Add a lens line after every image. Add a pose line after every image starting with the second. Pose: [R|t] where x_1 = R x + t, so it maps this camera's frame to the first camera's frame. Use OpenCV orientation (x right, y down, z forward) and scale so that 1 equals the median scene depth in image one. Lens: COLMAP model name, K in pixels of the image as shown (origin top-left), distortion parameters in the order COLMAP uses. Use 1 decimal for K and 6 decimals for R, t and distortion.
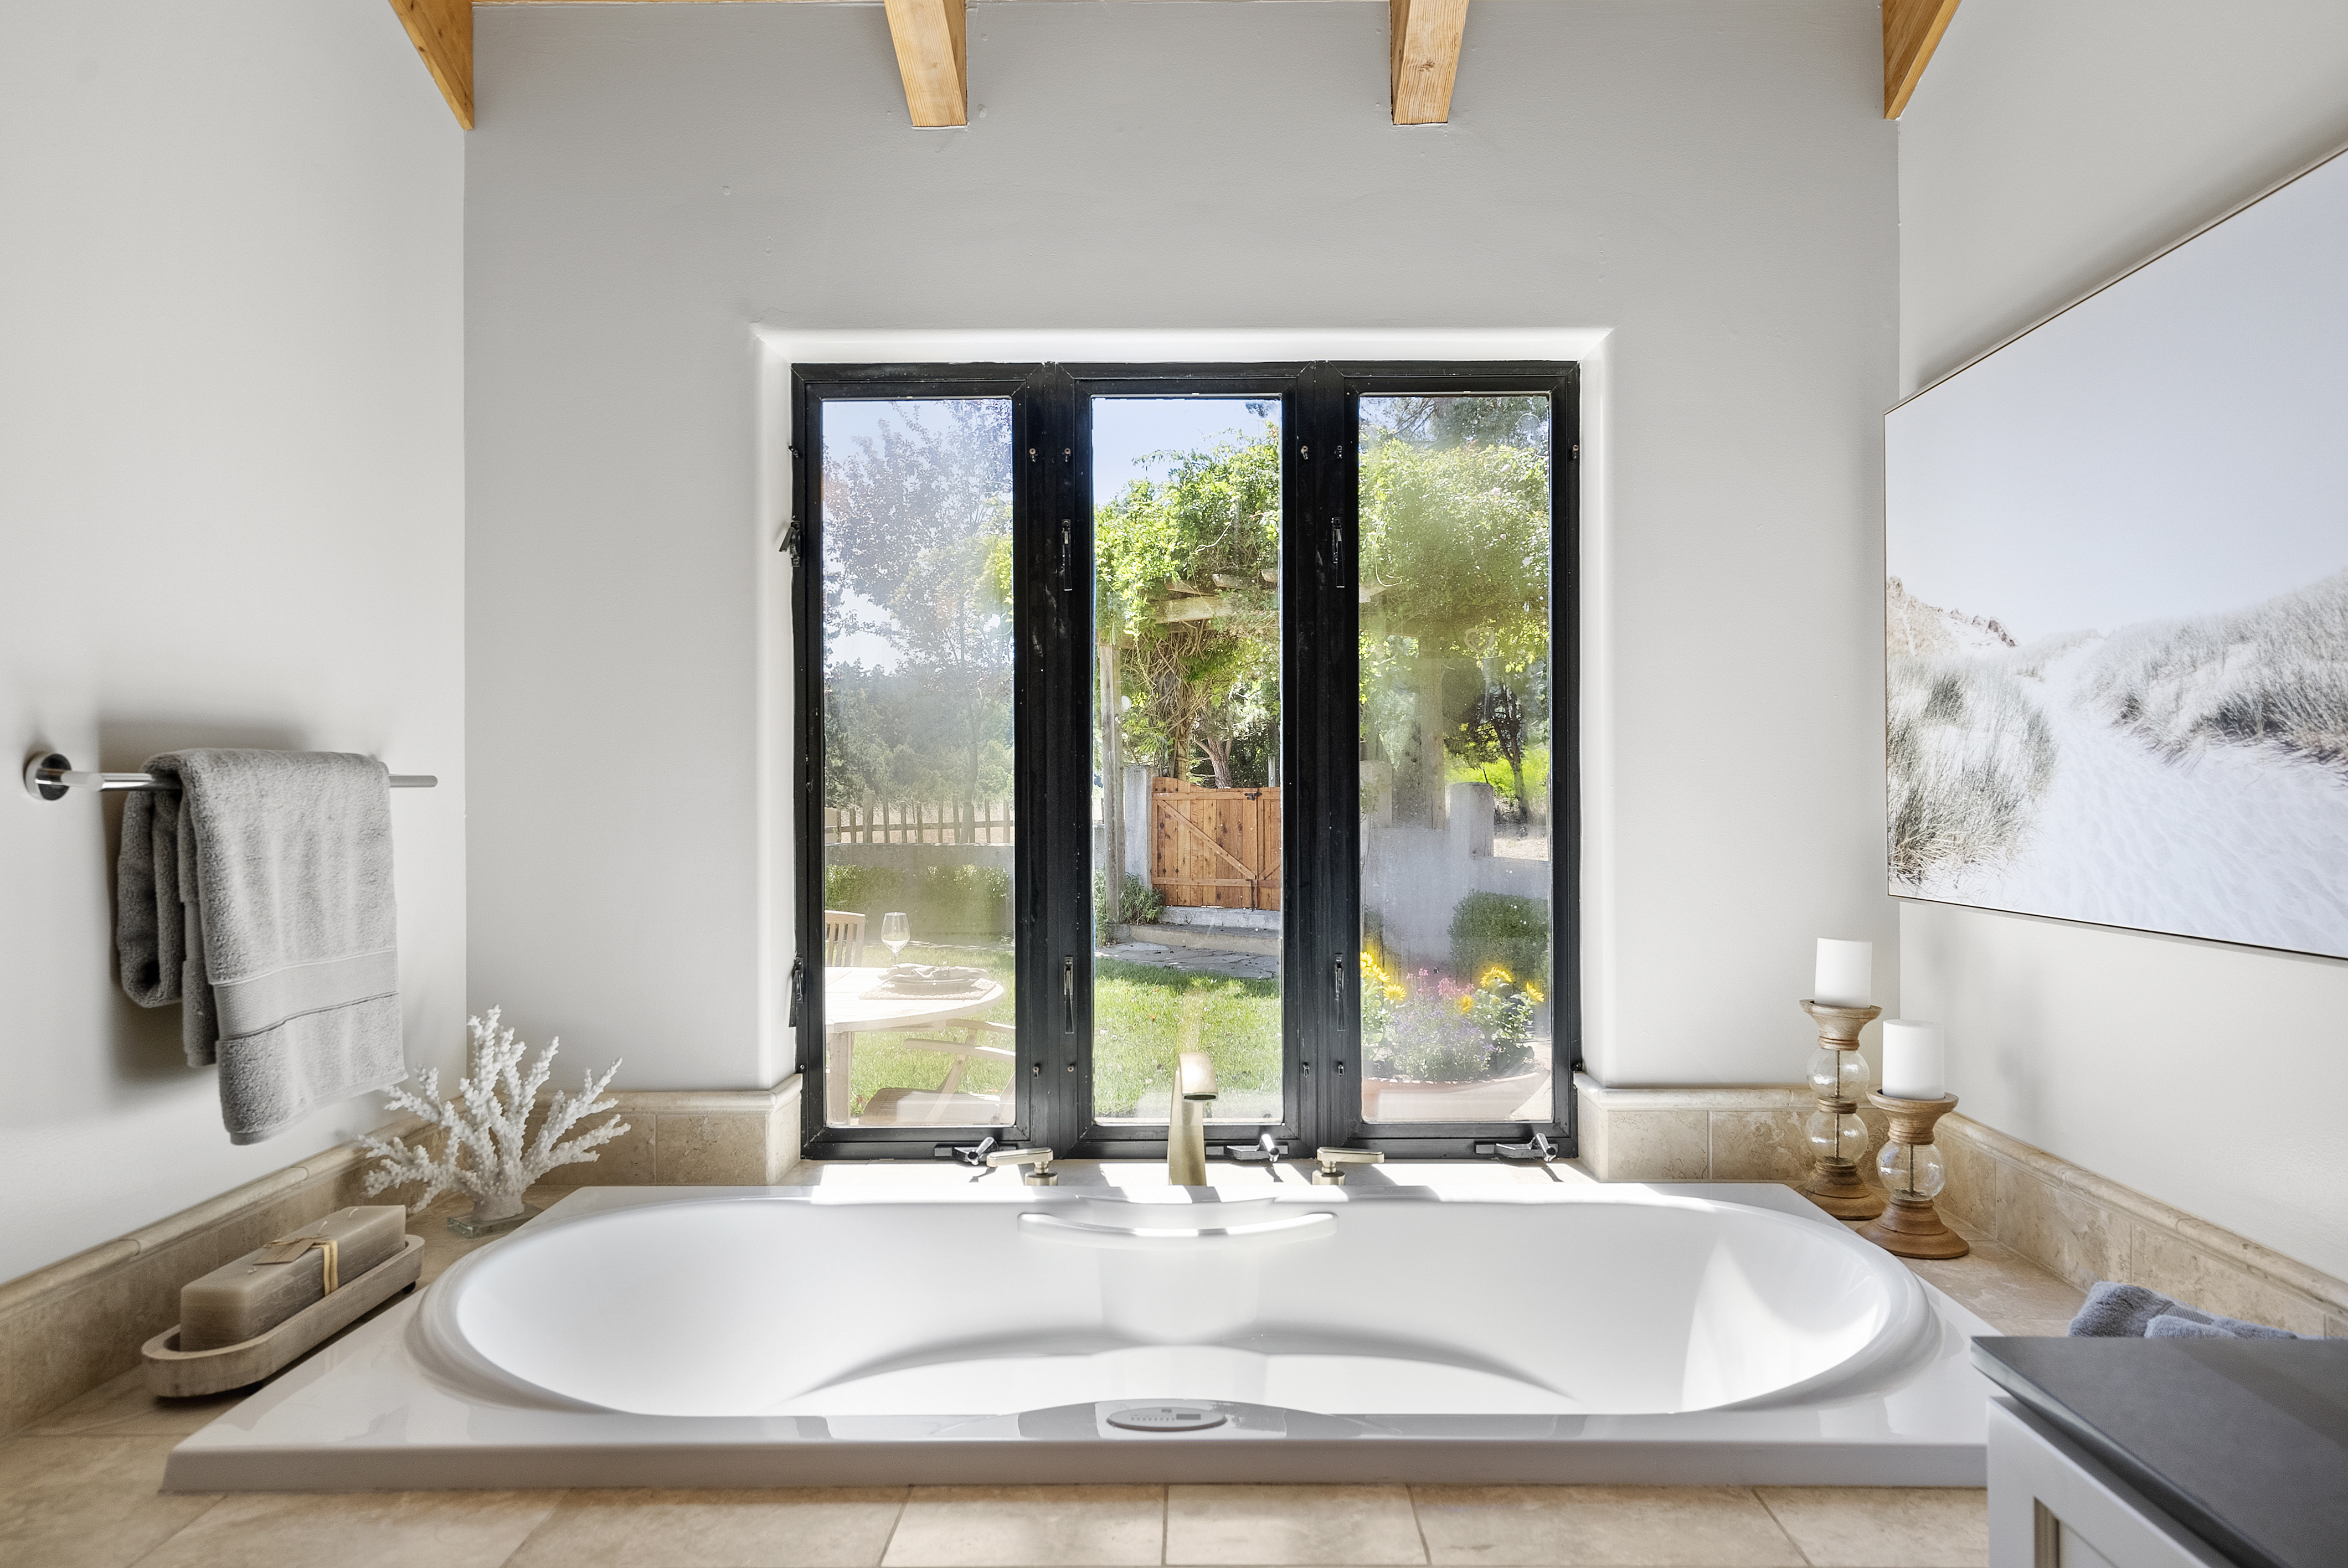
lens RADIAL K [[1512.6, 0, 1174.0], [0, 1512.6, 784.0], [0, 0, 1]] dist [0.004127, 0.000389]
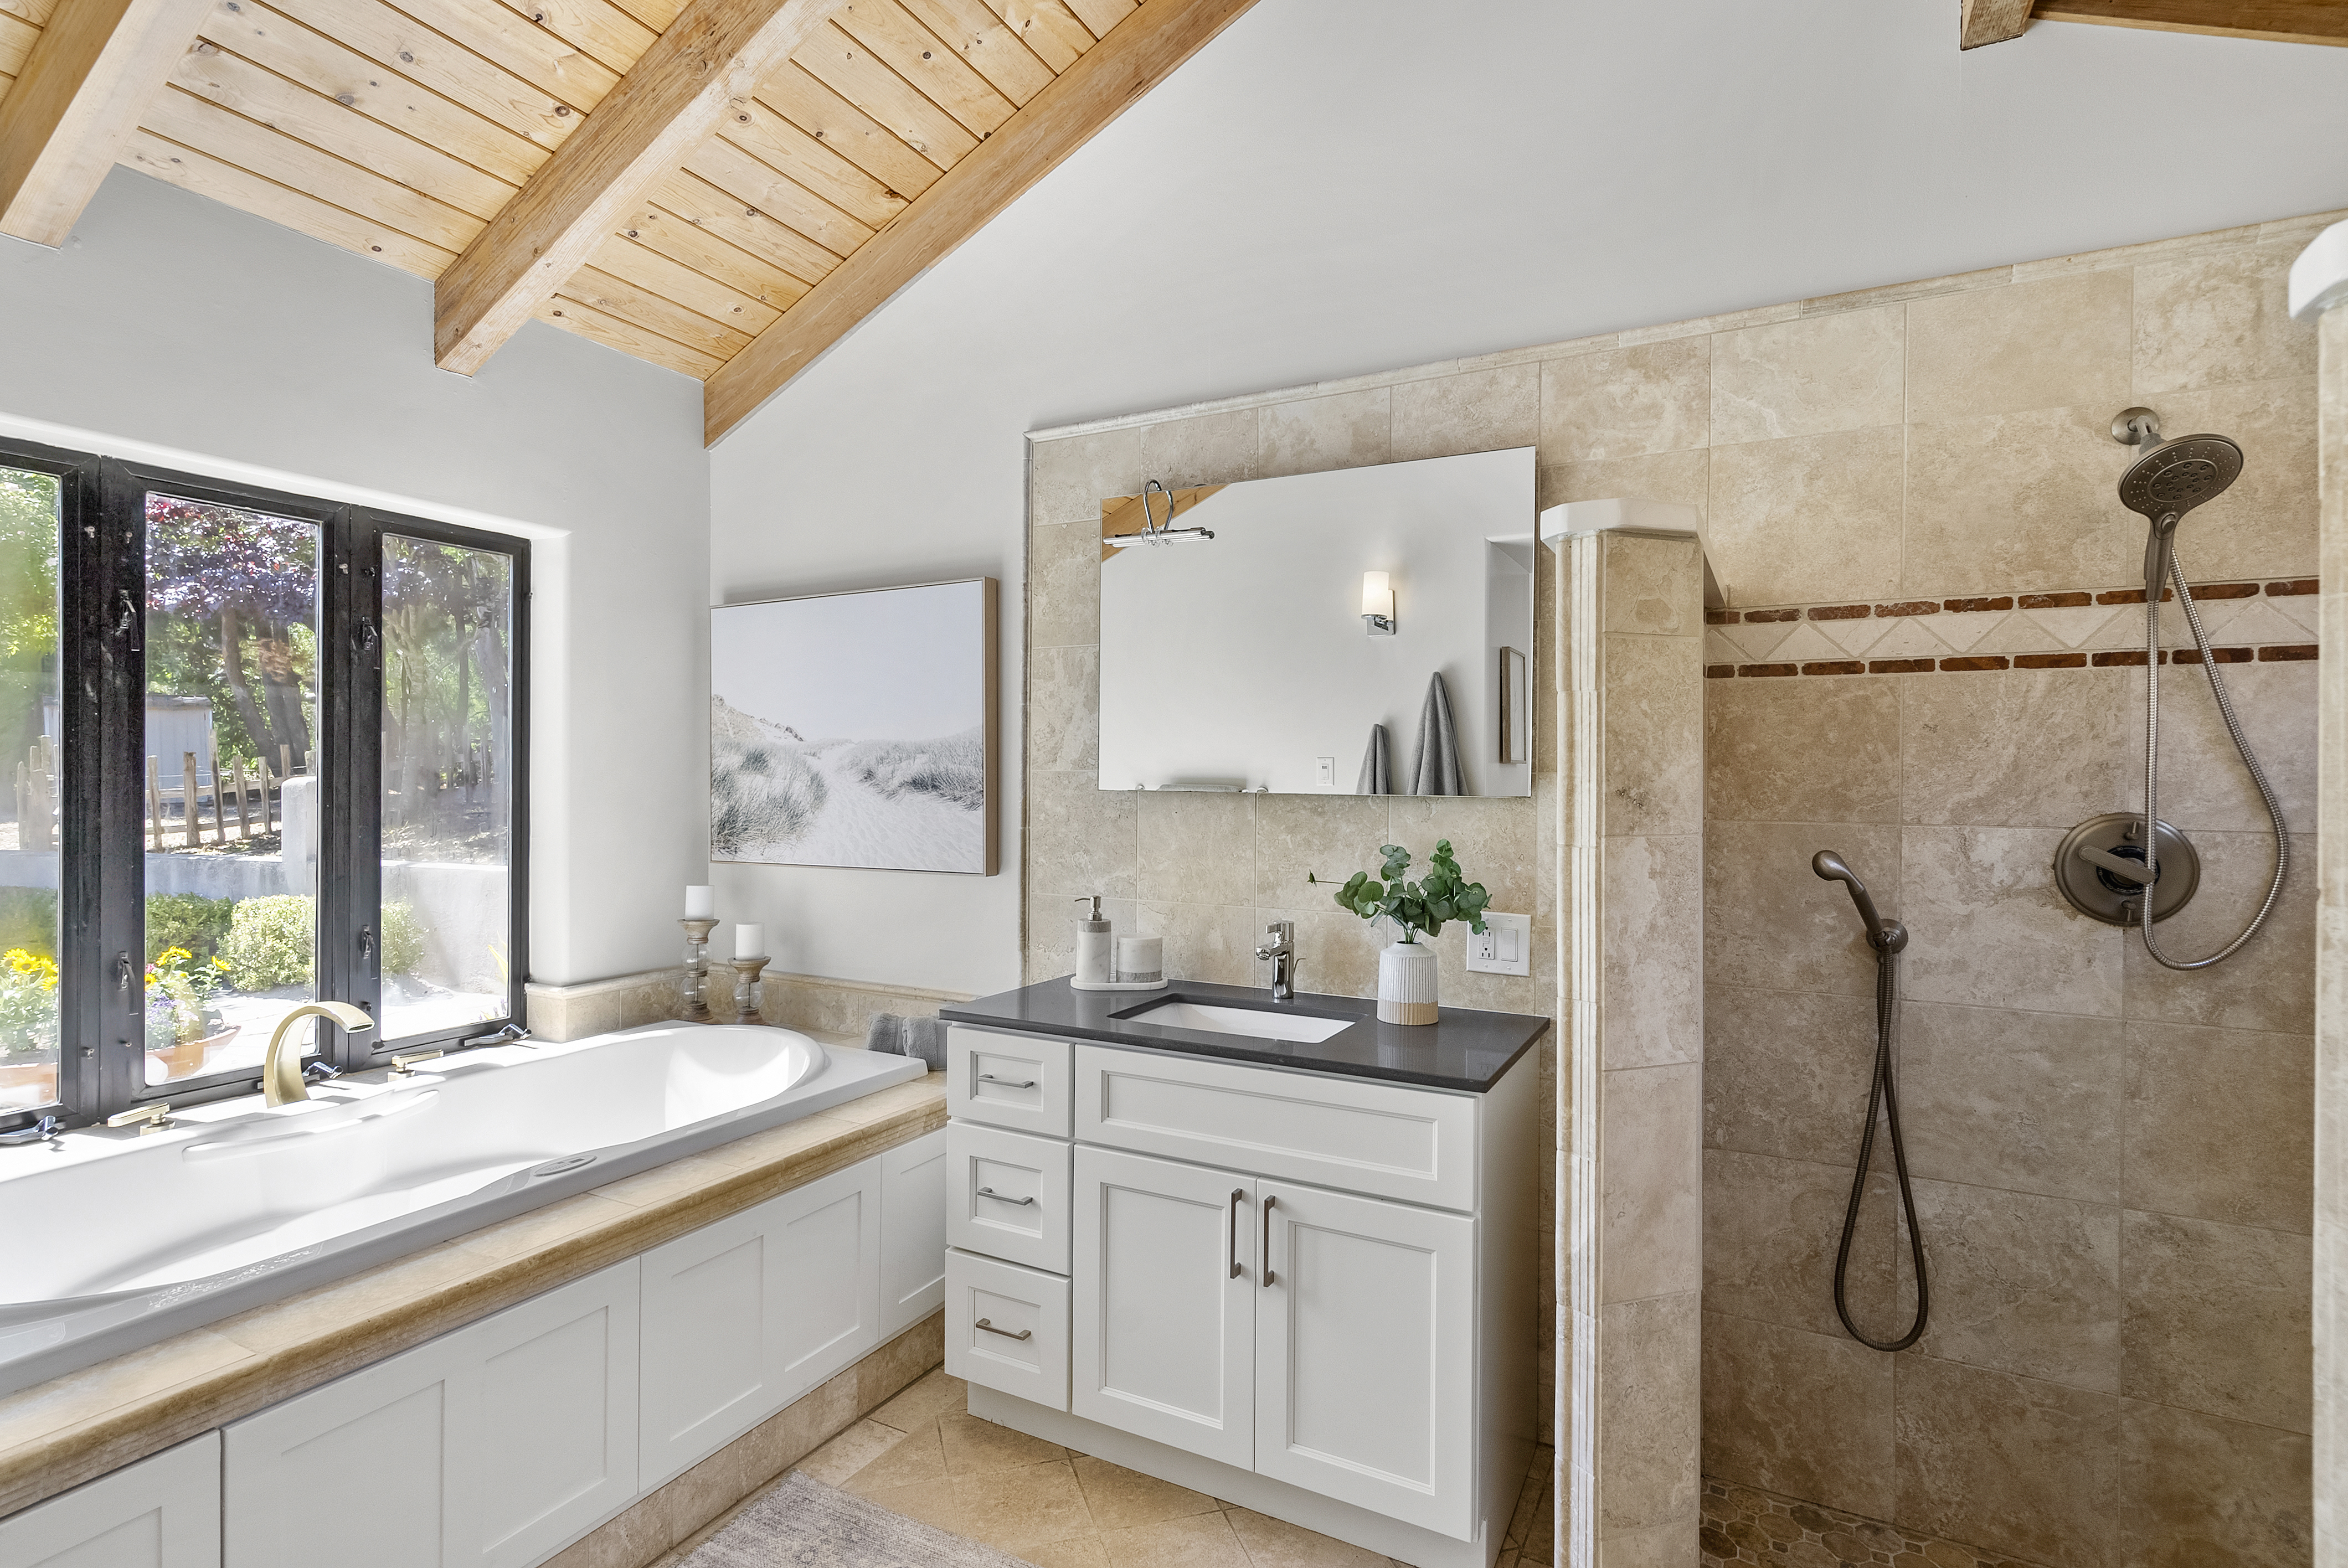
lens RADIAL K [[1158.7, 0, 1174.0], [0, 1158.7, 784.0], [0, 0, 1]] dist [-0.000570, -0.000018]
pose [[0.457291, -0.000649, 0.889317, -0.603914], [-0.010535, 0.999926, 0.006146, -0.041496], [-0.889255, -0.012179, 0.457250, -0.198583]]
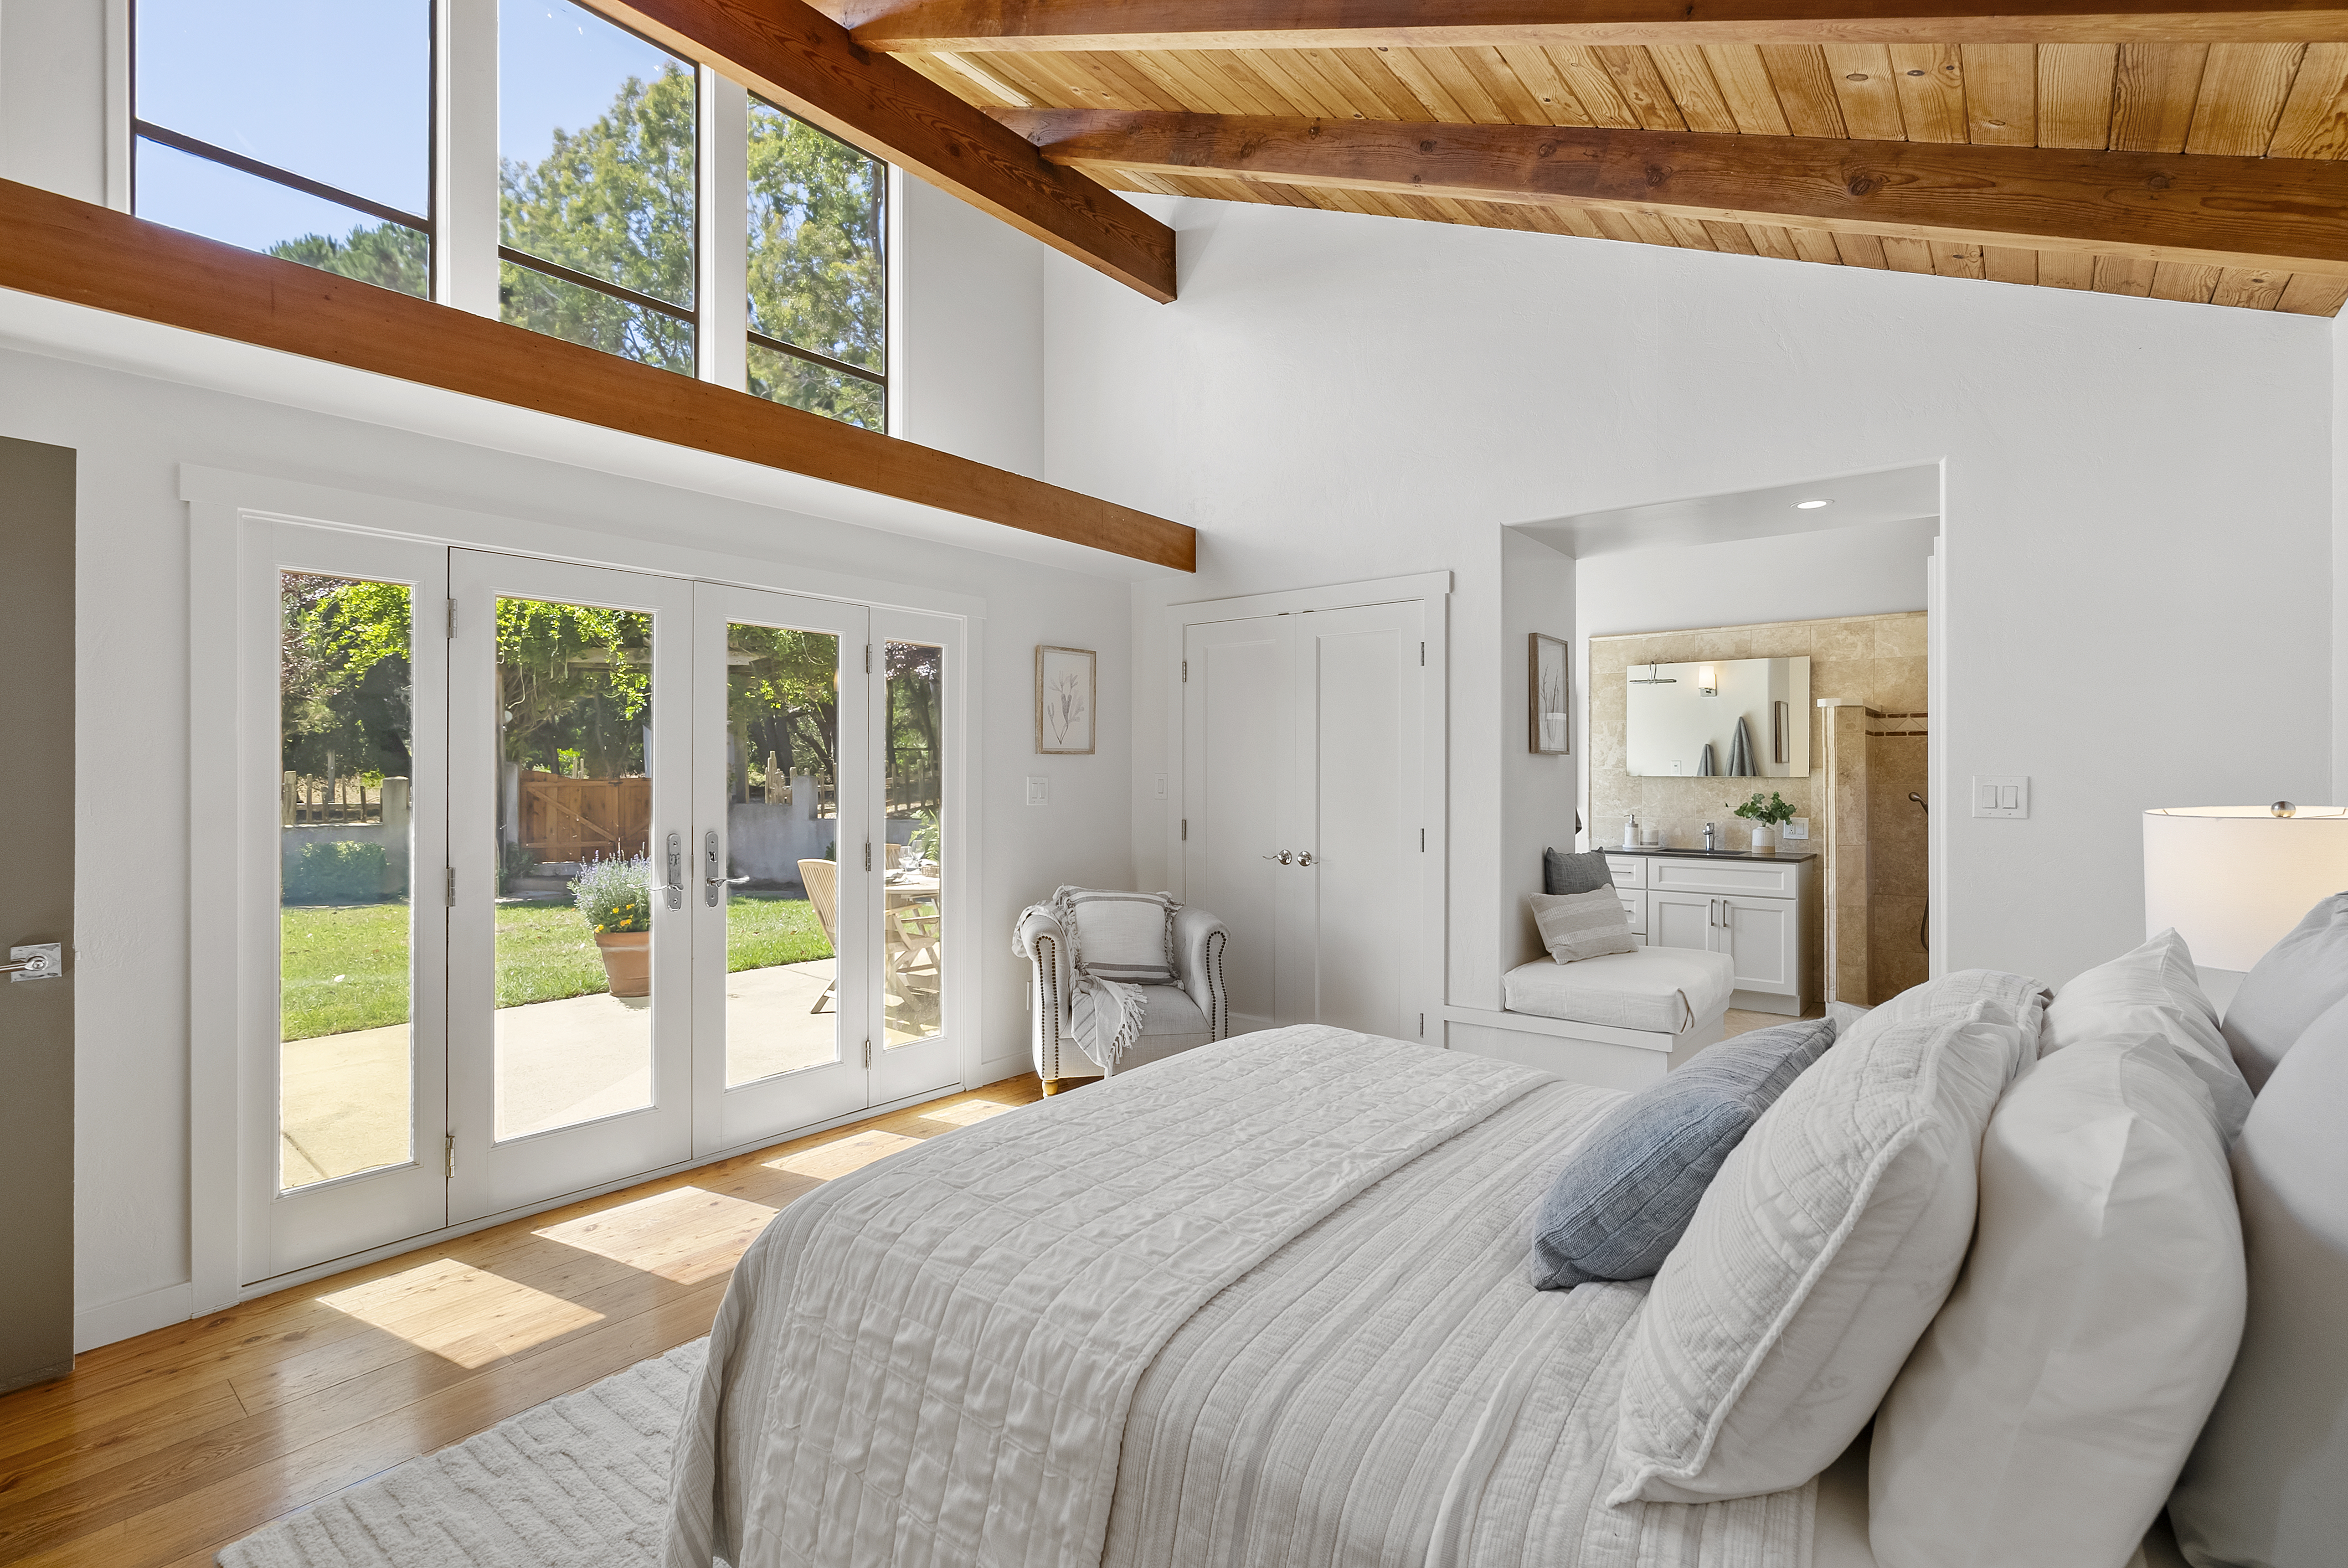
lens RADIAL K [[1065.2, 0, 1170.5], [0, 1065.2, 772.0], [0, 0, 1]] dist [-0.011210, -0.000241]
pose [[0.627683, 0.002388, 0.778465, -2.524507], [-0.003797, 0.999993, -0.000006, -0.033802], [-0.778460, -0.002952, 0.627687, -0.423738]]
